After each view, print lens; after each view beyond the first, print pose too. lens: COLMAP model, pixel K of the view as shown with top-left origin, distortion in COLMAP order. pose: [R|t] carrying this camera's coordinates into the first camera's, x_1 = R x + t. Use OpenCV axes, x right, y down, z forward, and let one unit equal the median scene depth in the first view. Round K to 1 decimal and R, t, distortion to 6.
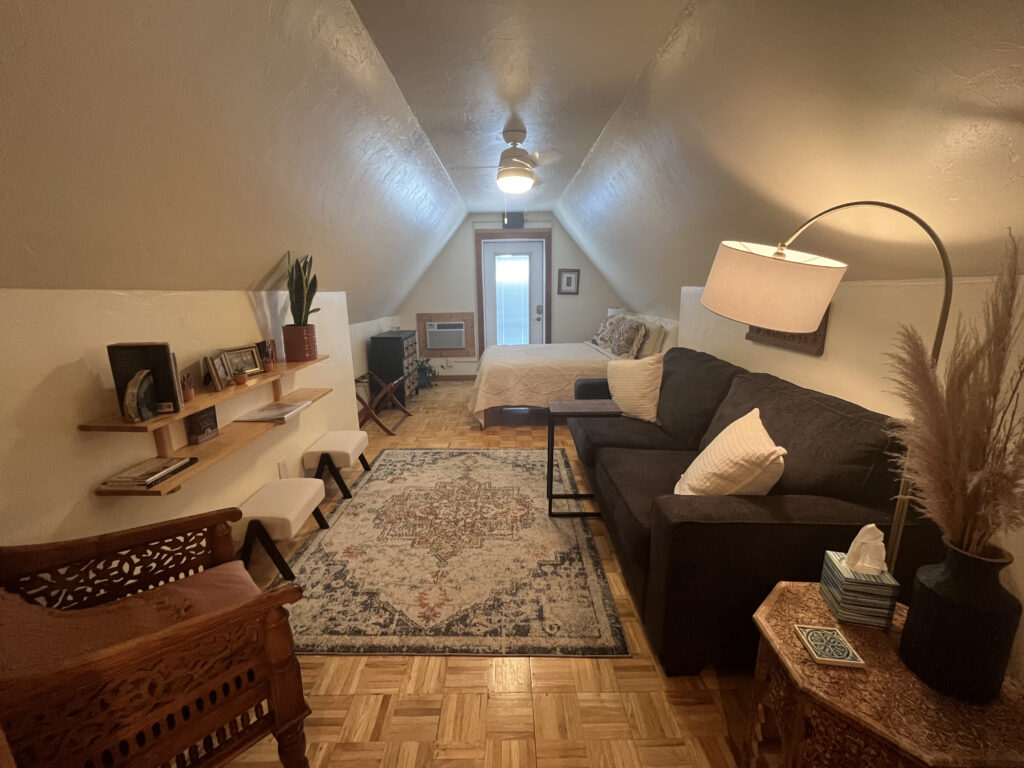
lens RADIAL K [[414.8, 0, 511.7], [0, 414.8, 381.7], [0, 0, 1]] dist [-0.002869, -0.000280]
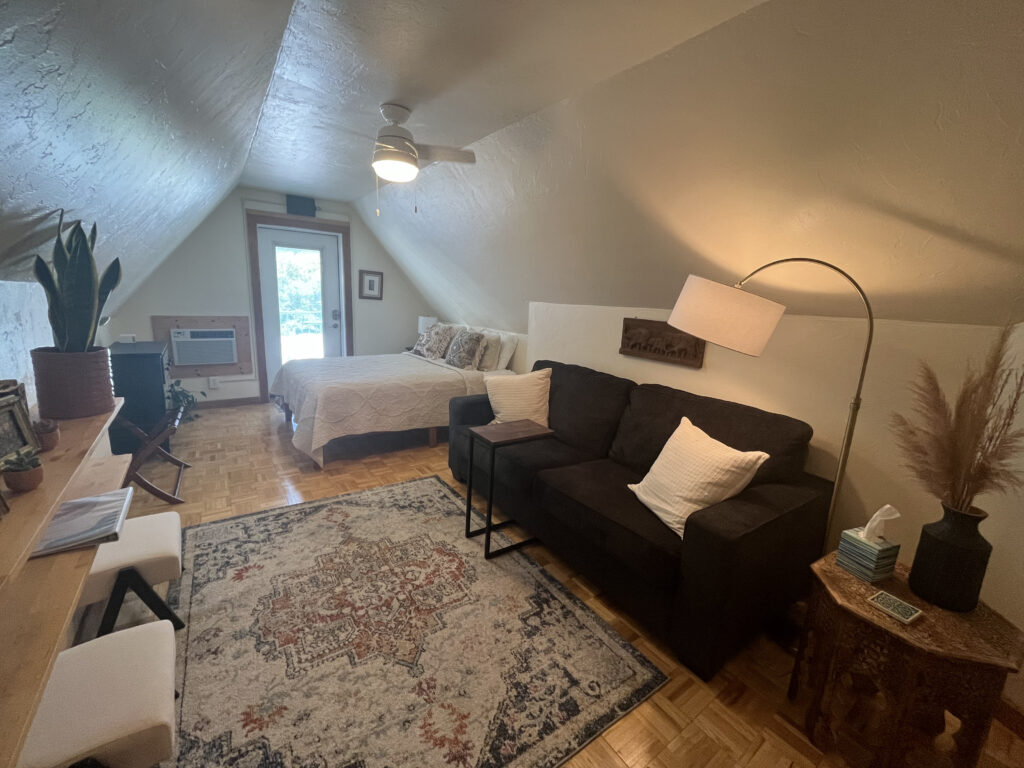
lens RADIAL K [[414.8, 0, 511.7], [0, 414.8, 381.7], [0, 0, 1]] dist [-0.002869, -0.000280]
pose [[0.816446, -0.063252, 0.573947, -0.361020], [0.066501, 0.997668, 0.015350, -0.065413], [-0.573580, 0.025636, 0.818749, 0.241571]]
